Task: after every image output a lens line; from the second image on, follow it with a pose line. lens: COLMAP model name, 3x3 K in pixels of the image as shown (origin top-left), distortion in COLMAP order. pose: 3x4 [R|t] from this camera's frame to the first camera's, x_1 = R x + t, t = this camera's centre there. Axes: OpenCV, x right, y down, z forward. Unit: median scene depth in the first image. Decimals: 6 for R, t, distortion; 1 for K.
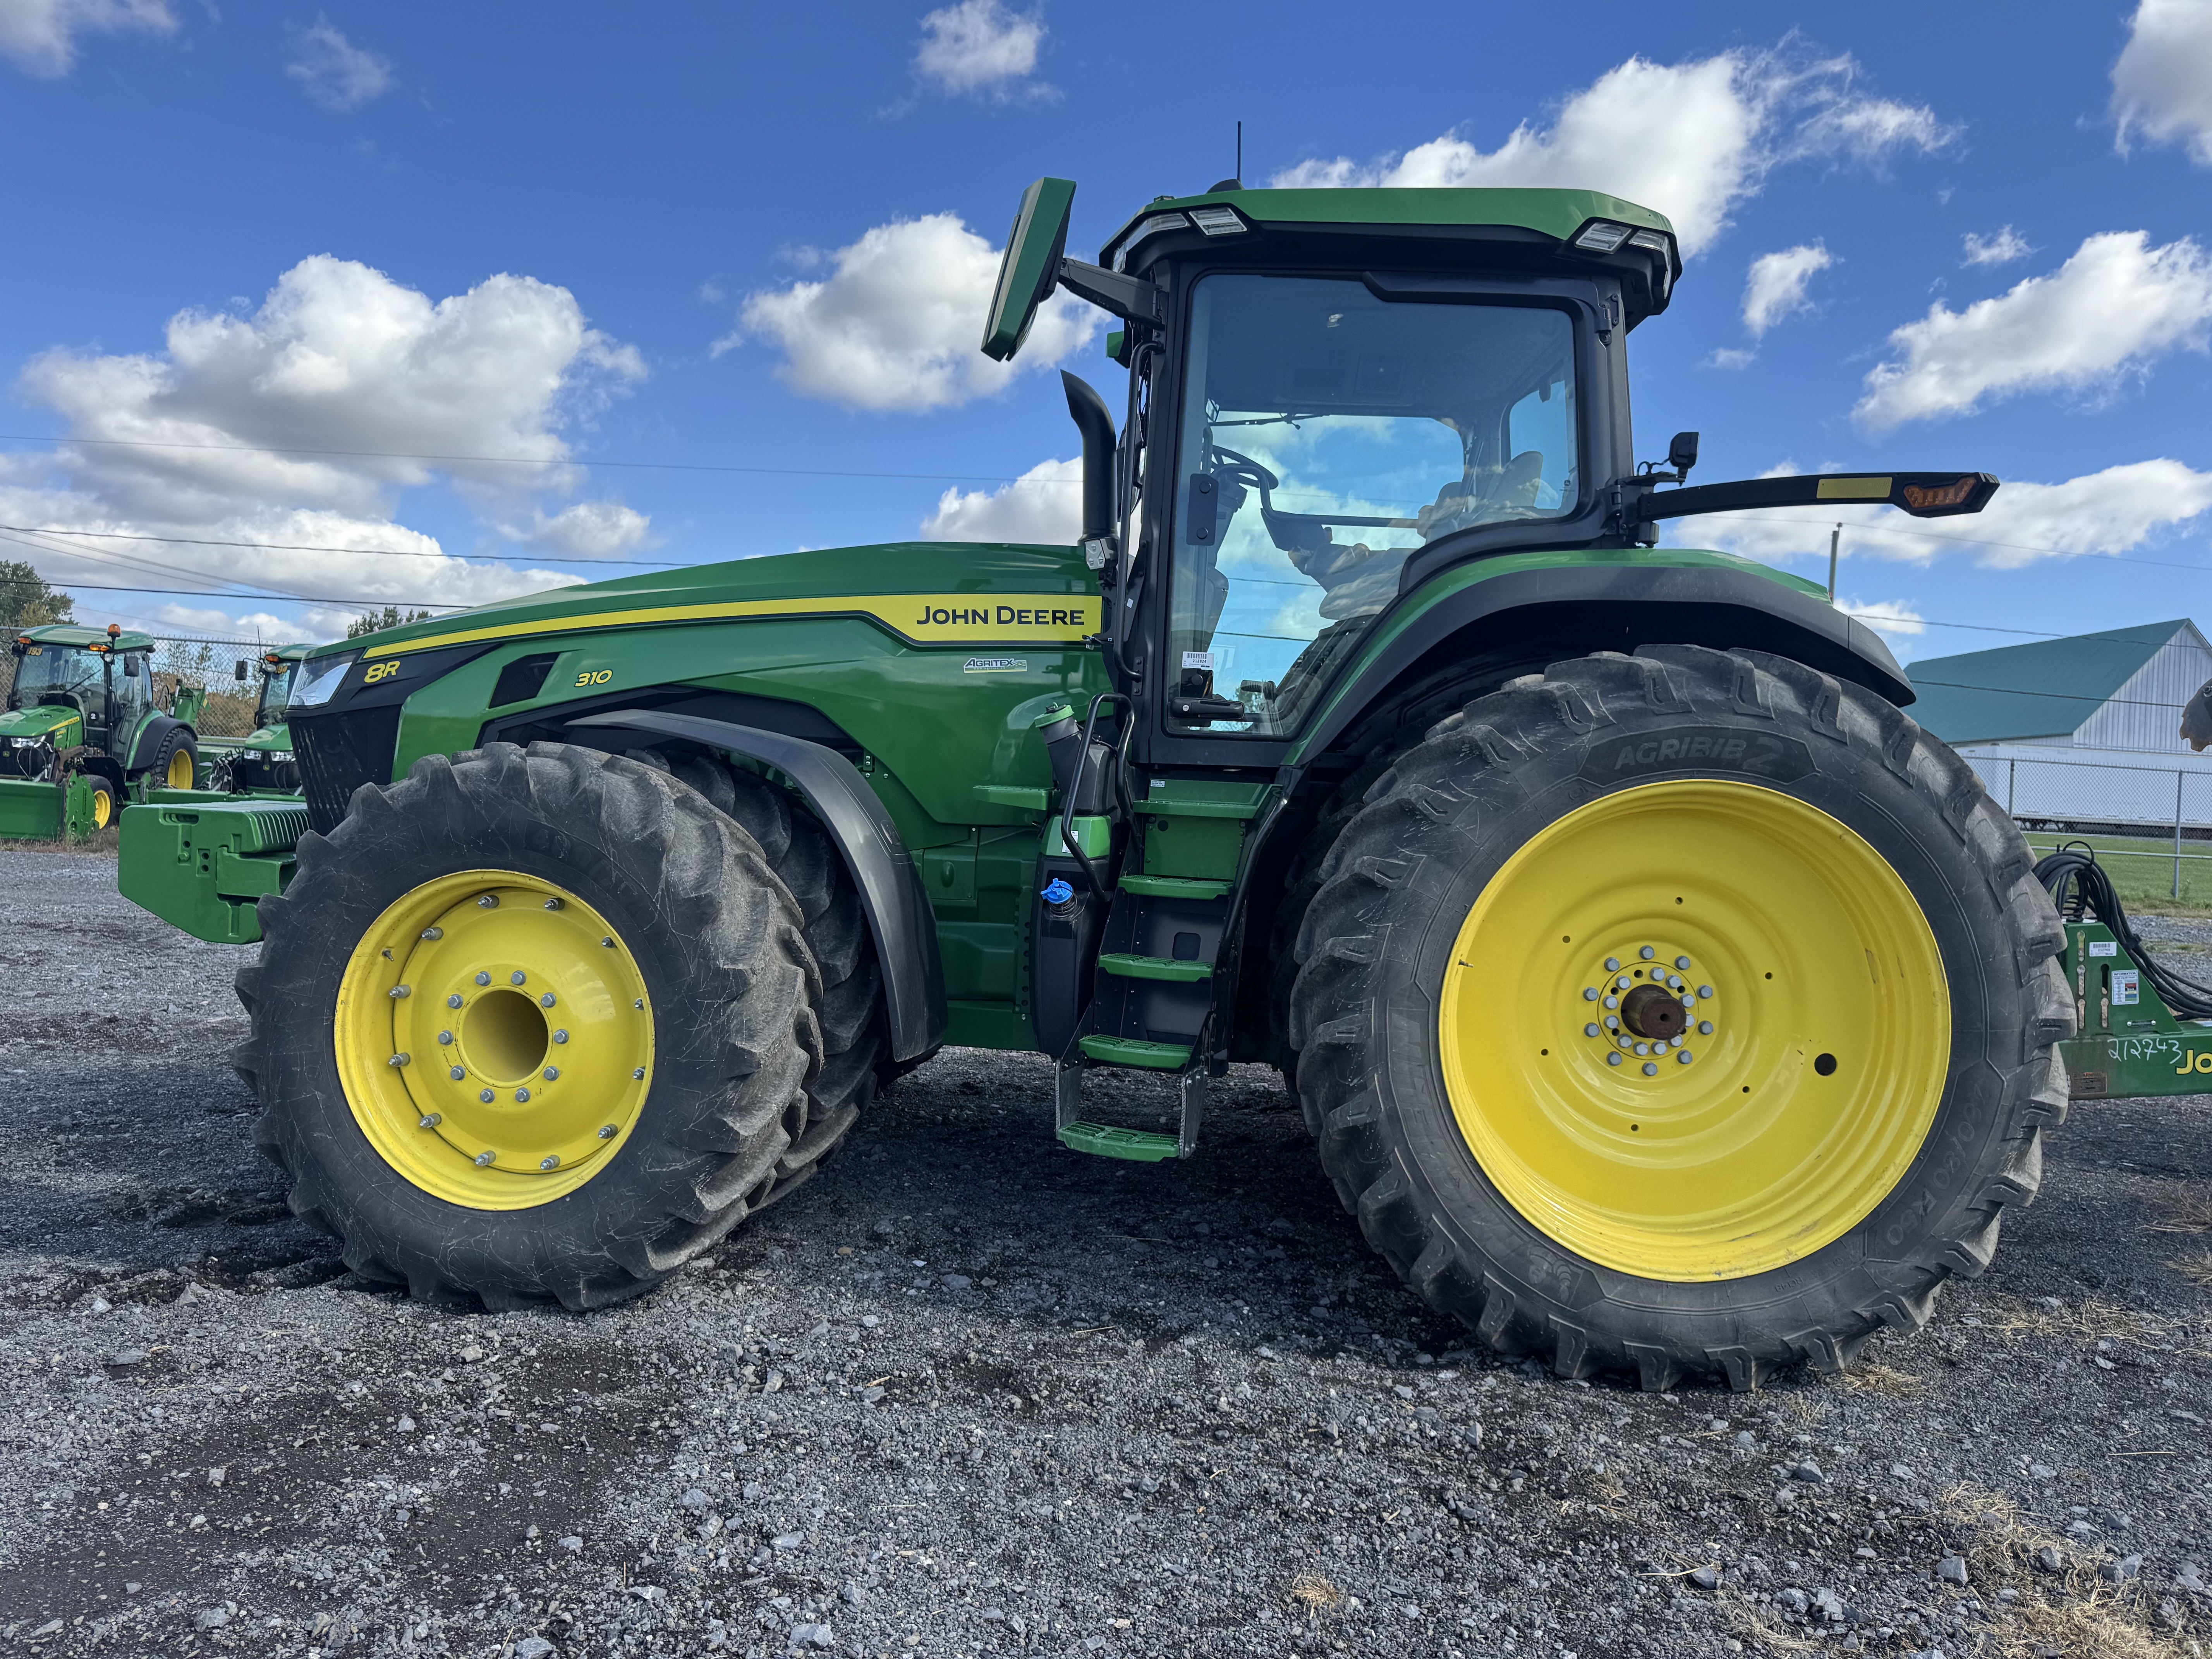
lens RADIAL K [[1761.4, 0, 1235.8], [0, 1761.4, 831.2], [0, 0, 1]] dist [0.117557, -0.250621]
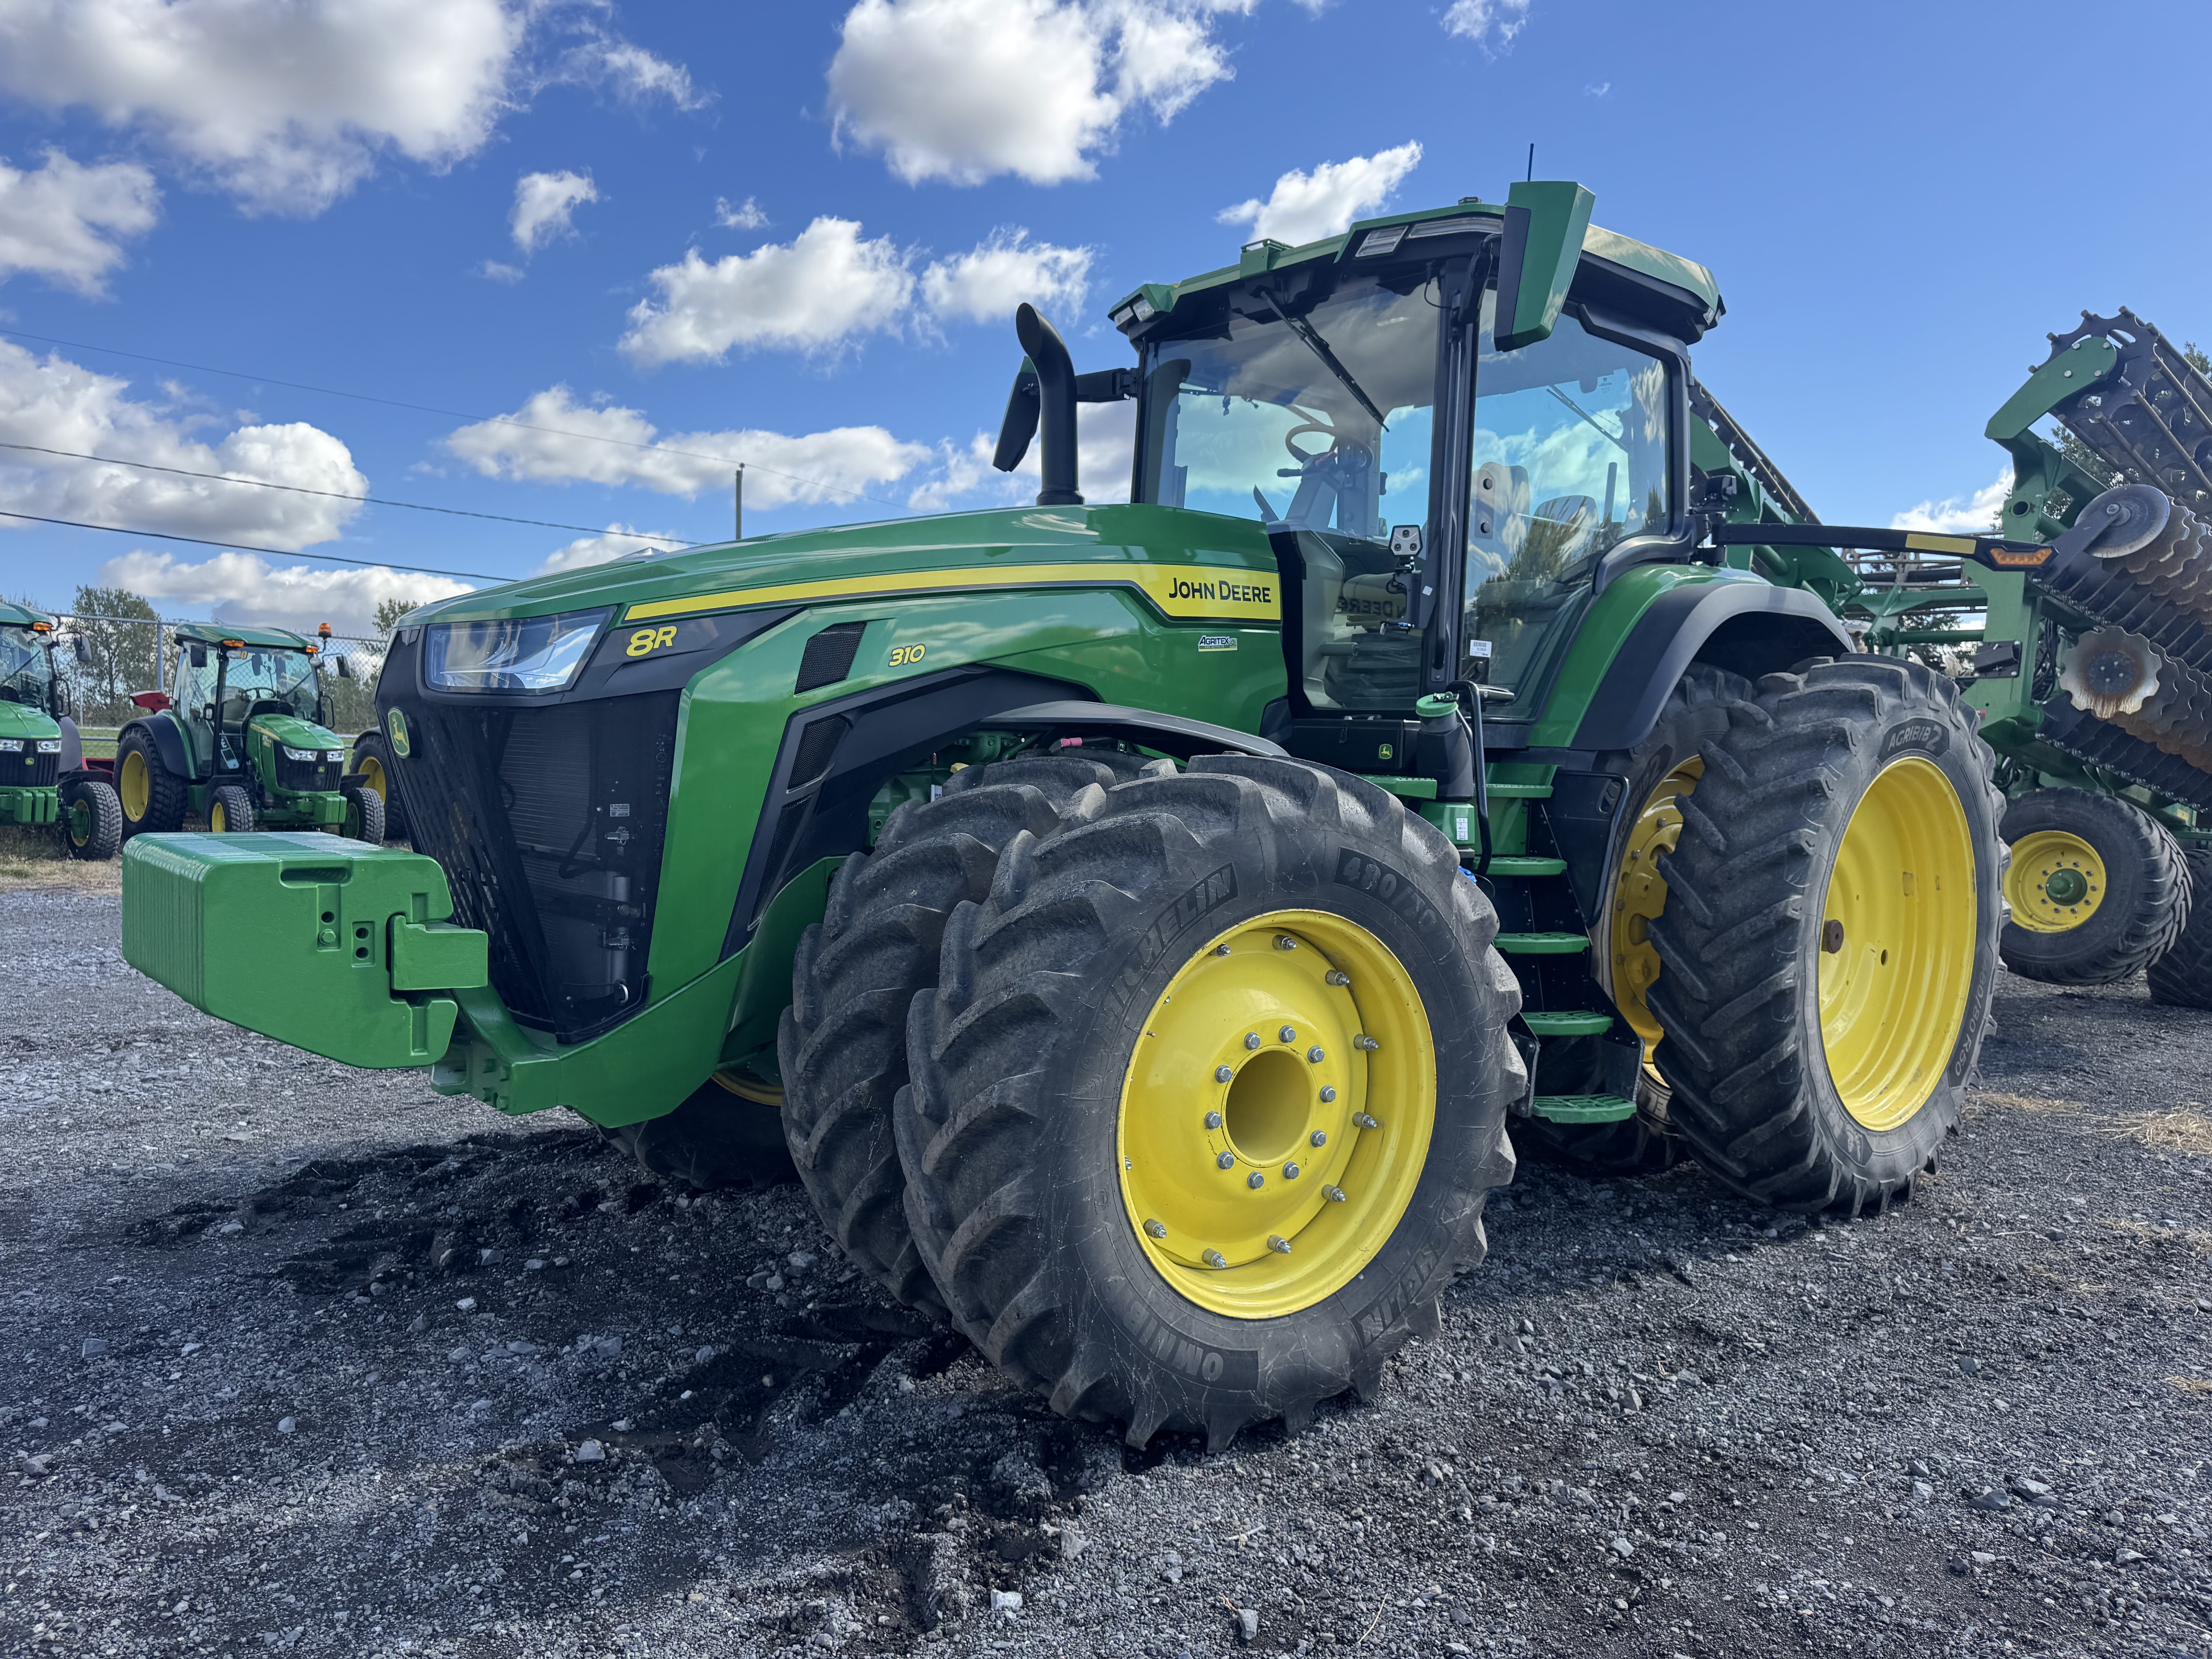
lens RADIAL K [[1684.2, 0, 1114.2], [0, 1684.2, 812.0], [0, 0, 1]] dist [0.079570, -0.125394]
pose [[0.693824, -0.056270, 0.717943, -0.191977], [0.021694, 0.998123, 0.057264, -0.013106], [-0.719818, -0.024156, 0.693742, 0.095144]]
